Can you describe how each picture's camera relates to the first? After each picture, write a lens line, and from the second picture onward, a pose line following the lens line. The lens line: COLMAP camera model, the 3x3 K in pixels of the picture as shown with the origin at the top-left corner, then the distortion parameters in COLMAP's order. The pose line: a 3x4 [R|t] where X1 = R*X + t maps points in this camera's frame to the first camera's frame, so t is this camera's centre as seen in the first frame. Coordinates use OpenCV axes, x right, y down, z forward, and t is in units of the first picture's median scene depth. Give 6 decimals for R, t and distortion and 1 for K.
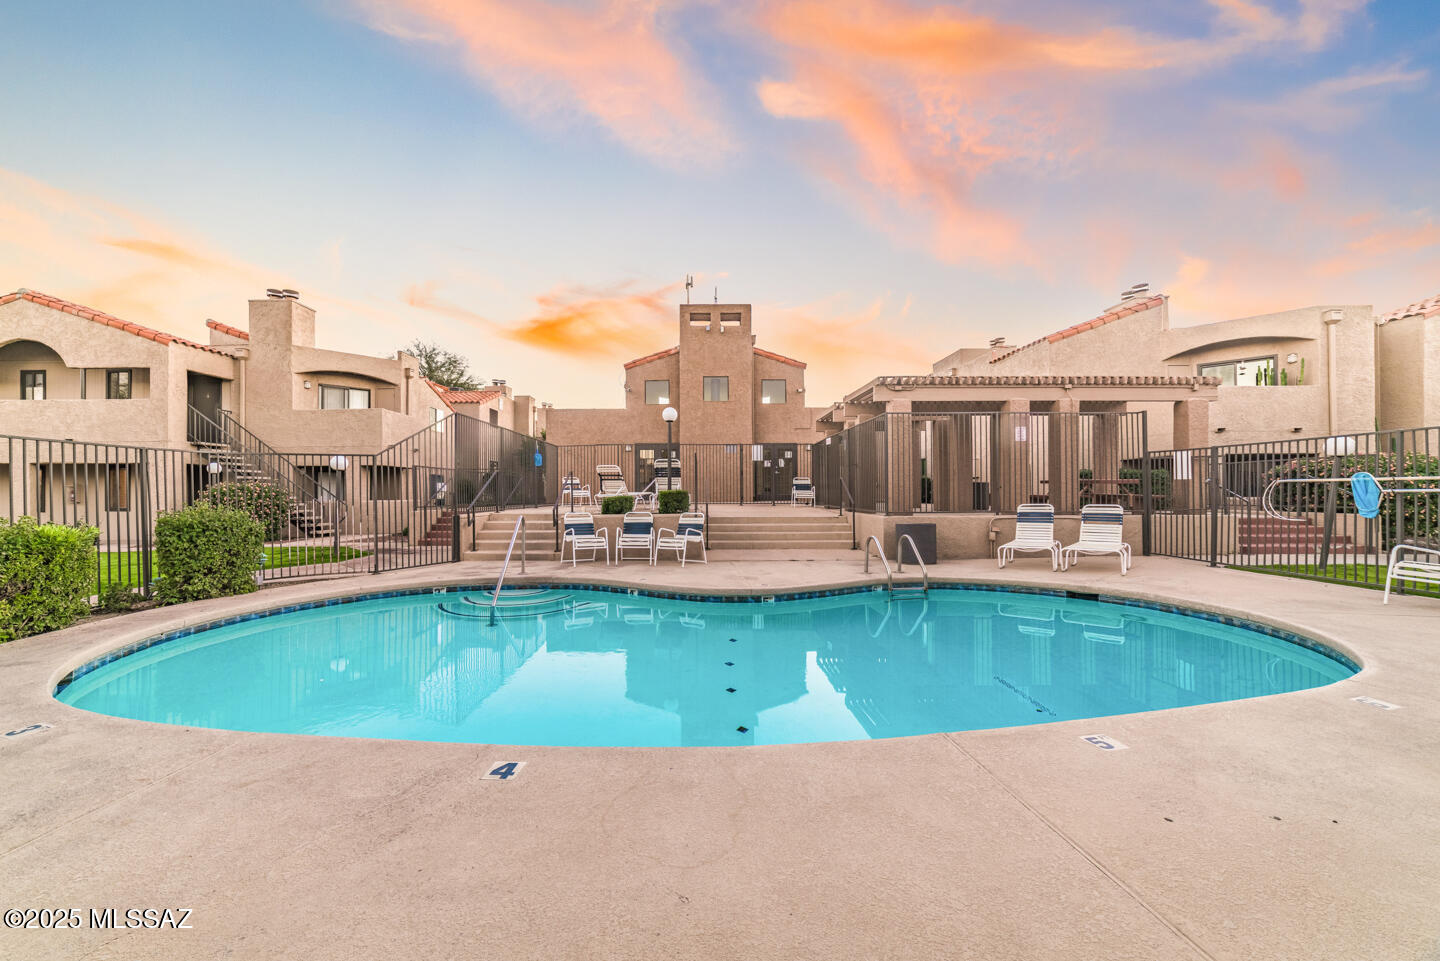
lens RADIAL K [[550.8, 0, 707.3], [0, 550.8, 485.7], [0, 0, 1]] dist [-0.011906, 0.000263]
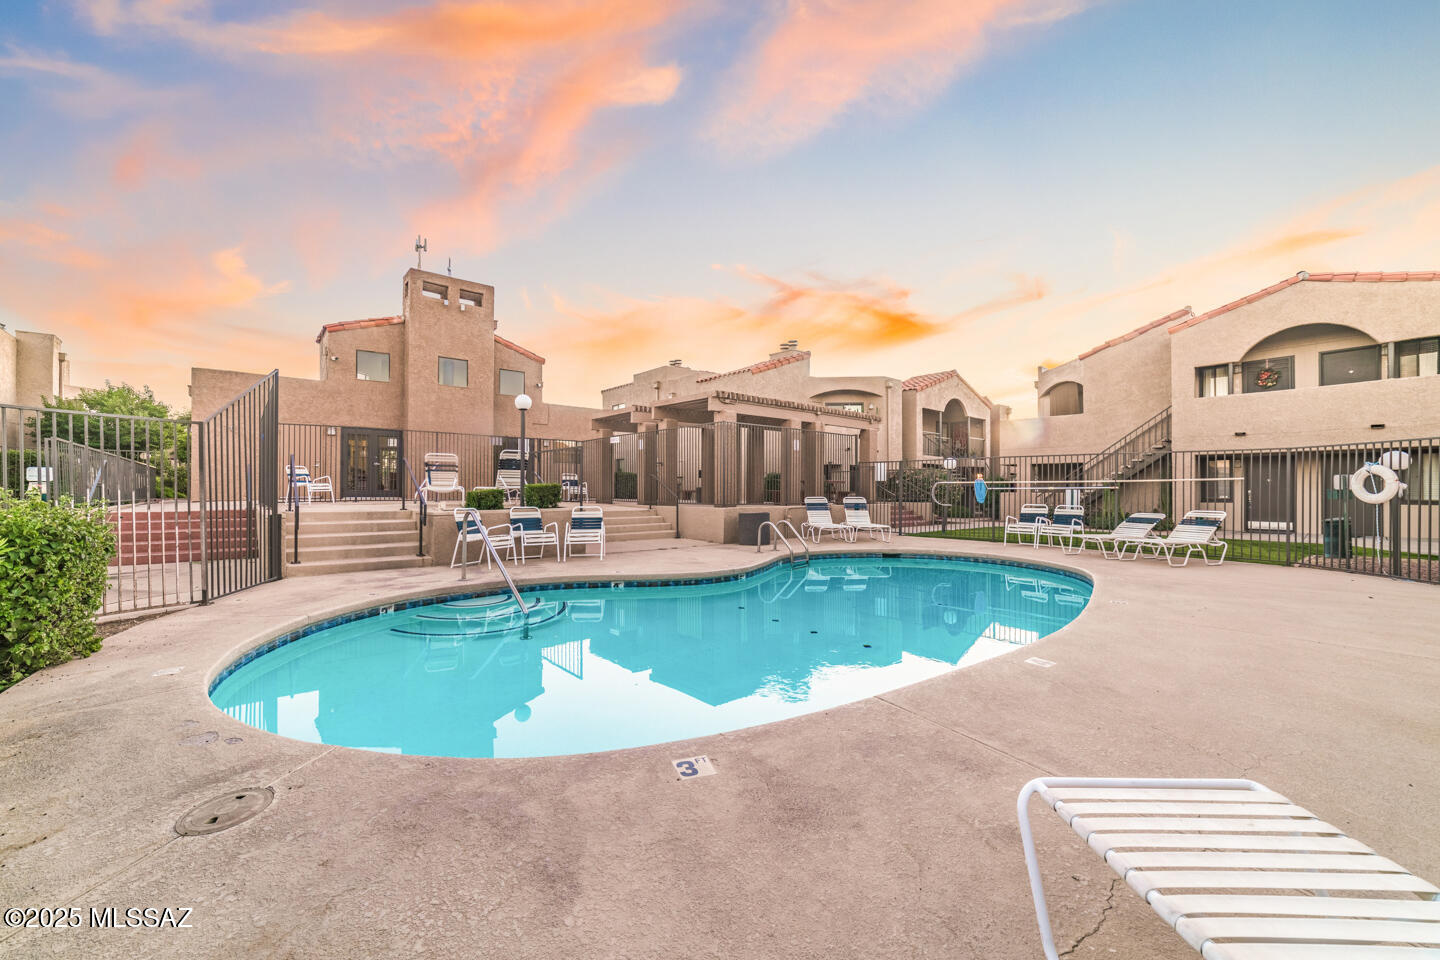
lens RADIAL K [[550.8, 0, 707.3], [0, 550.8, 485.2], [0, 0, 1]] dist [-0.011906, 0.000263]
pose [[0.772490, 0.011187, 0.634928, -0.369721], [-0.012140, 0.999922, -0.002848, 0.008430], [-0.634911, -0.005508, 0.772566, 0.076252]]
